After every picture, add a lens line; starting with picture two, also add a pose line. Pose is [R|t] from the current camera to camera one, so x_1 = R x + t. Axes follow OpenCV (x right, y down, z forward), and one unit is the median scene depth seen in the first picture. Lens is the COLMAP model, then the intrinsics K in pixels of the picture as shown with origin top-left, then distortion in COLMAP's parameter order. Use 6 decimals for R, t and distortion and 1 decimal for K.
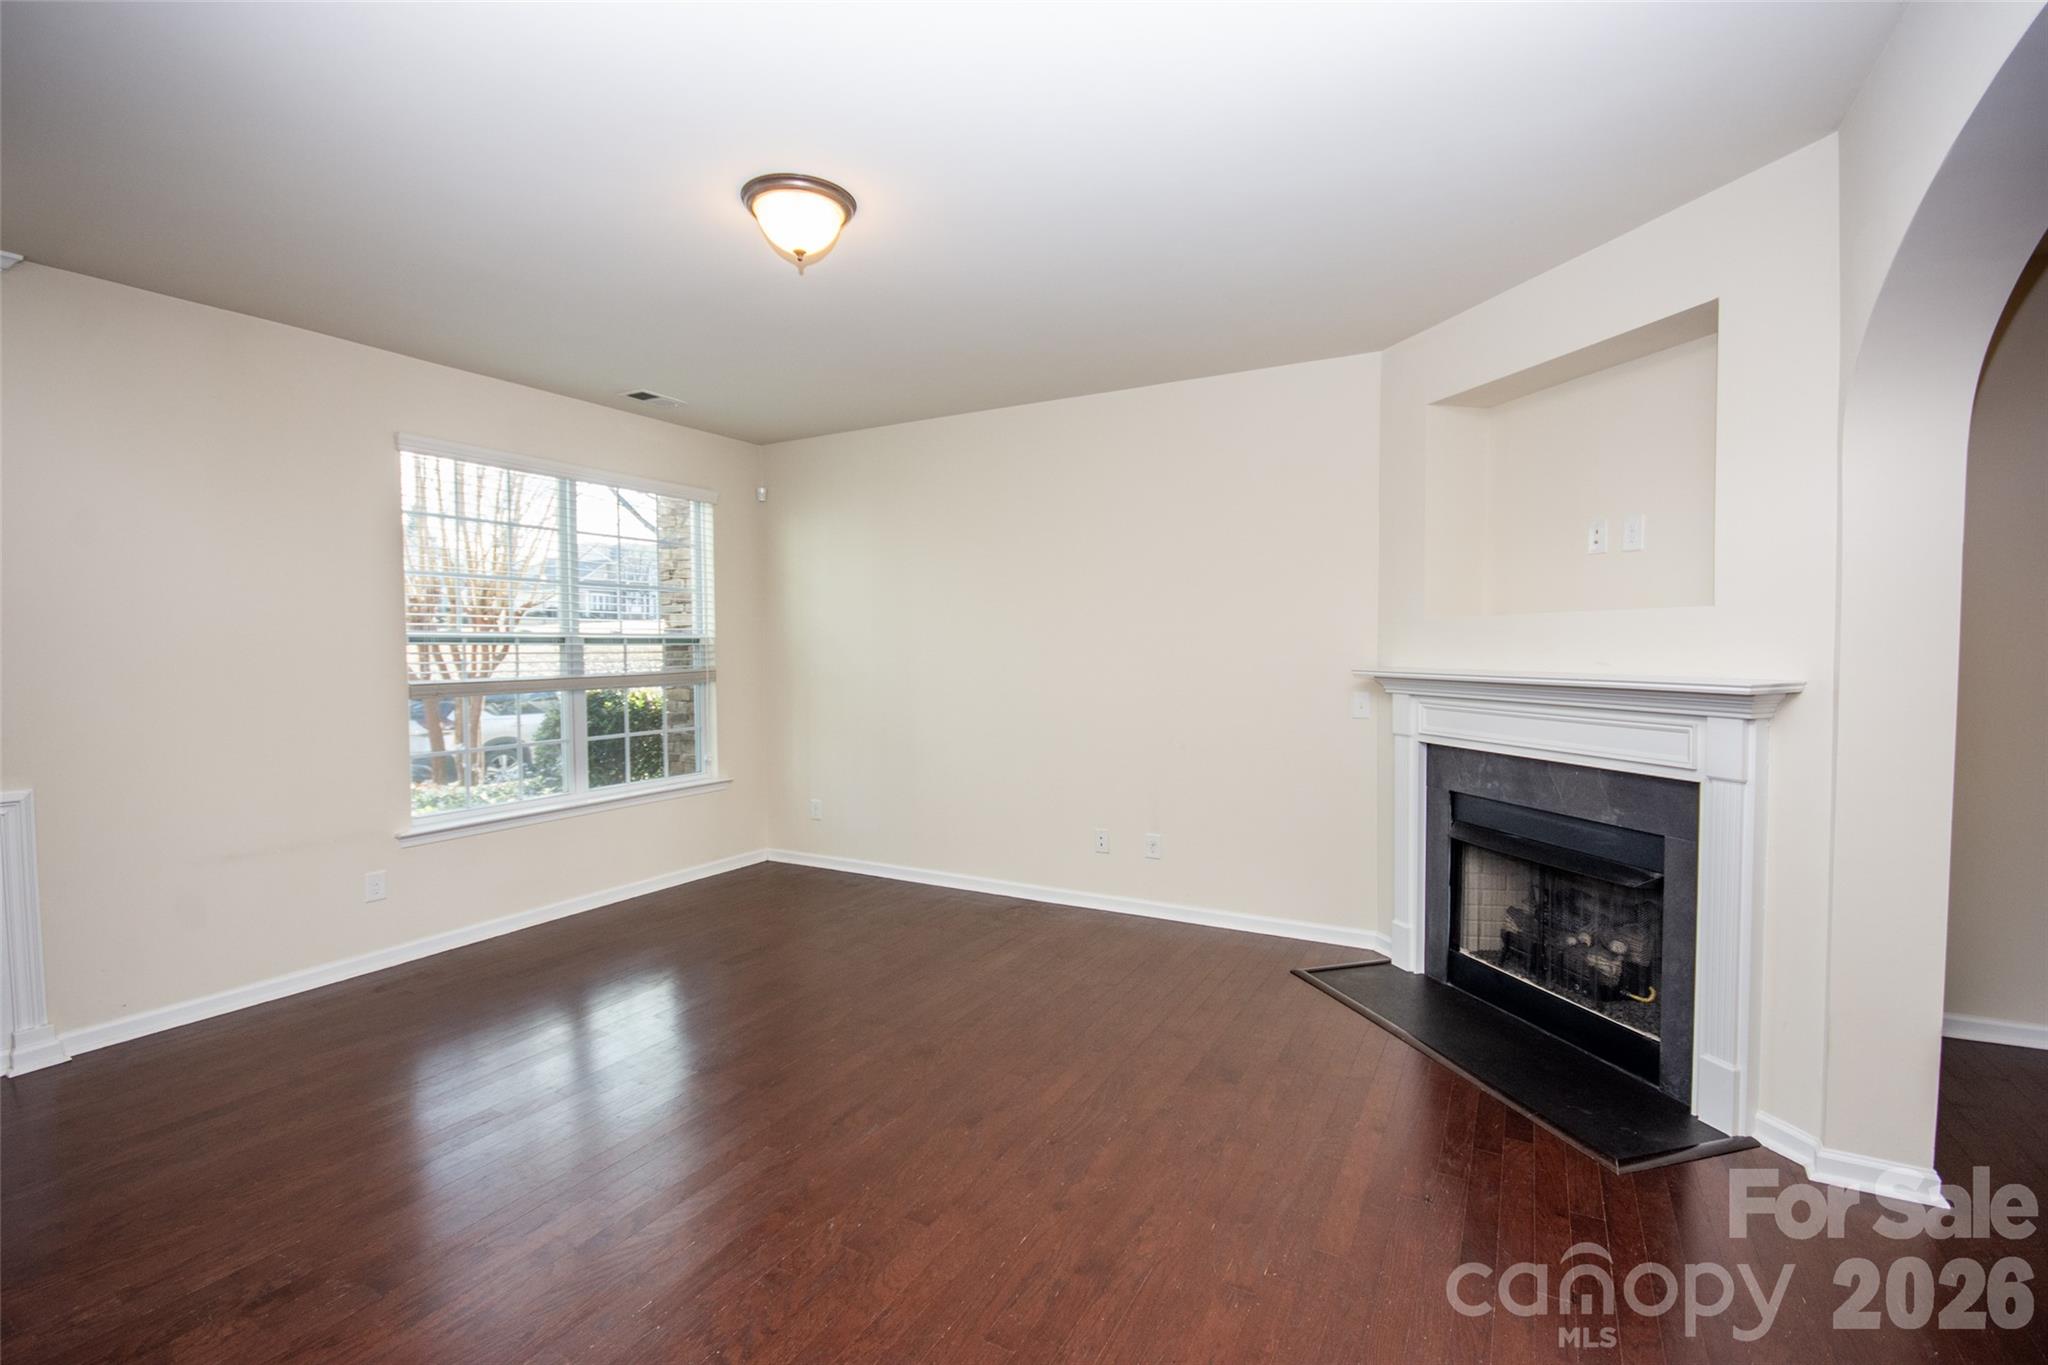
lens RADIAL K [[909.2, 0, 1030.8], [0, 909.2, 679.4], [0, 0, 1]] dist [-0.012687, -0.000354]
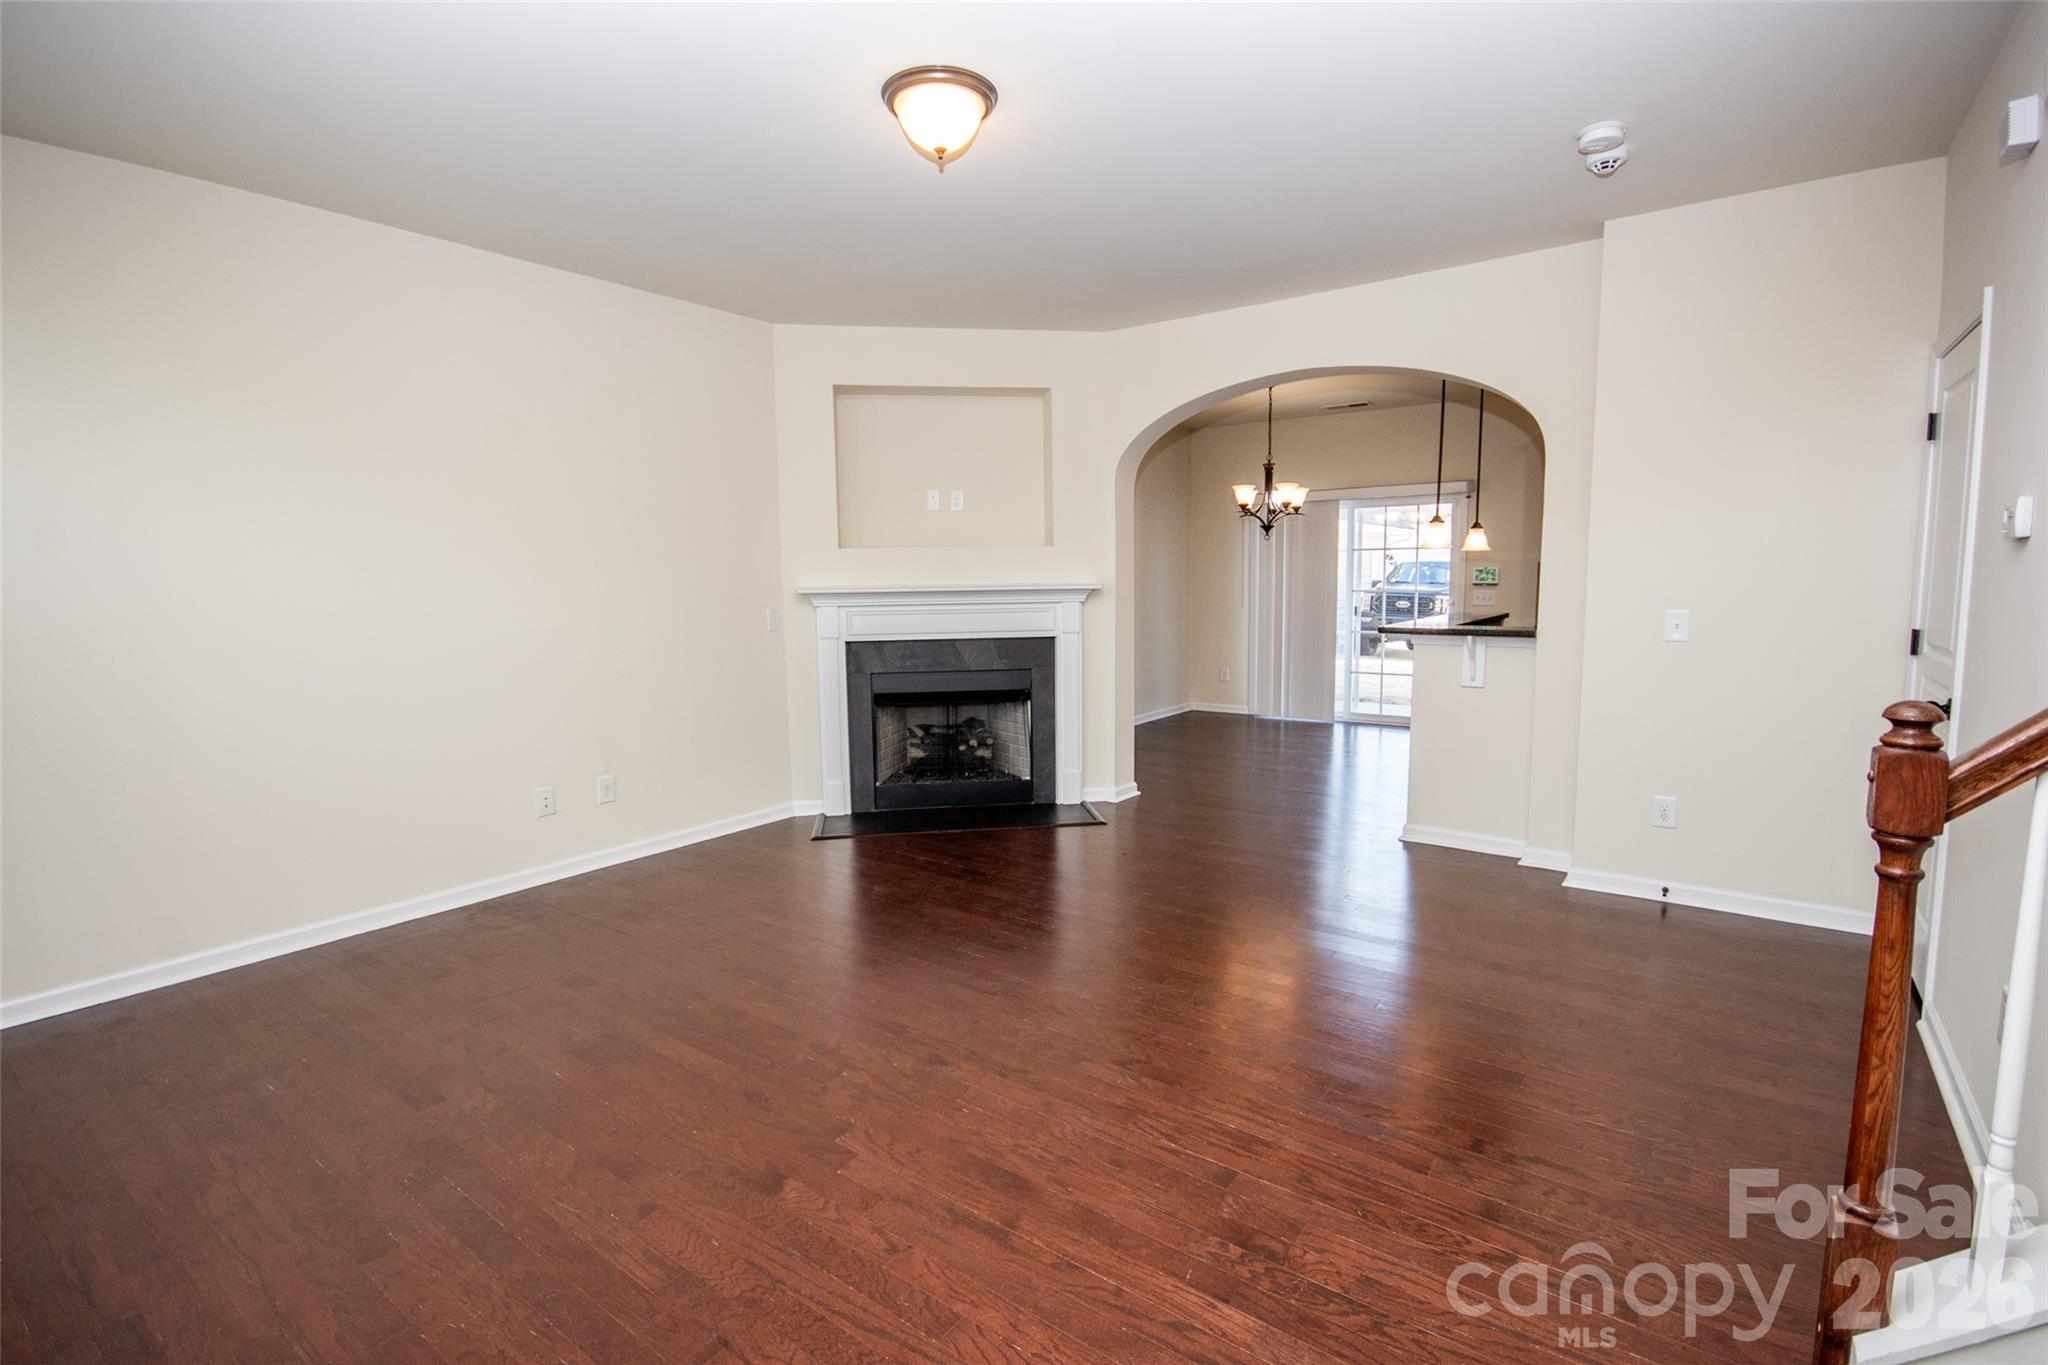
lens RADIAL K [[931.7, 0, 1024.0], [0, 931.7, 682.5], [0, 0, 1]] dist [-0.001666, 0.000205]
pose [[0.121755, -0.107020, 0.986774, -1.039327], [0.048610, 0.993620, 0.101764, 0.002389], [-0.991369, 0.035577, 0.126181, 0.657168]]
